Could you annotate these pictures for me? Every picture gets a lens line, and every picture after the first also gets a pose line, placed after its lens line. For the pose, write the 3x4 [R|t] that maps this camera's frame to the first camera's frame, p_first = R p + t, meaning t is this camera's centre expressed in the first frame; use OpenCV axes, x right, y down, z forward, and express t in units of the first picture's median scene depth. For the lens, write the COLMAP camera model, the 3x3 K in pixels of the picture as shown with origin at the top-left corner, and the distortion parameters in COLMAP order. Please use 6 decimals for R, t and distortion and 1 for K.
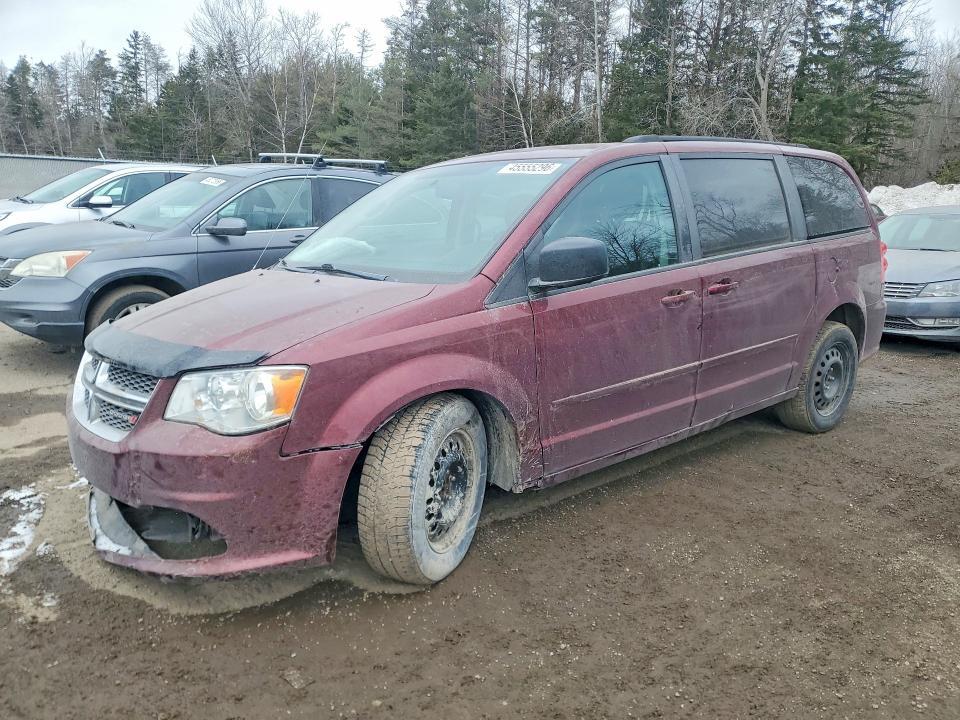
lens RADIAL K [[769.6, 0, 486.0], [0, 769.6, 359.6], [0, 0, 1]] dist [0.015370, -0.010382]
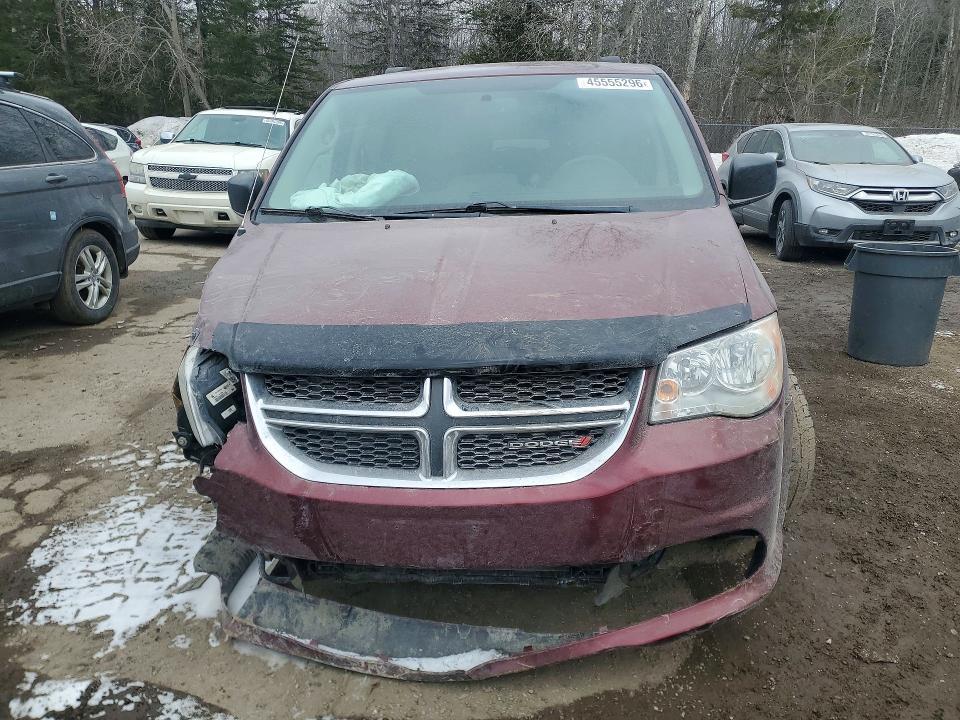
lens RADIAL K [[769.6, 0, 486.0], [0, 769.6, 359.6], [0, 0, 1]] dist [0.015370, -0.010382]
pose [[0.713983, -0.208806, 0.668303, -0.807730], [0.163957, 0.977818, 0.130347, -0.079647], [-0.680696, 0.016507, 0.732380, 0.484241]]
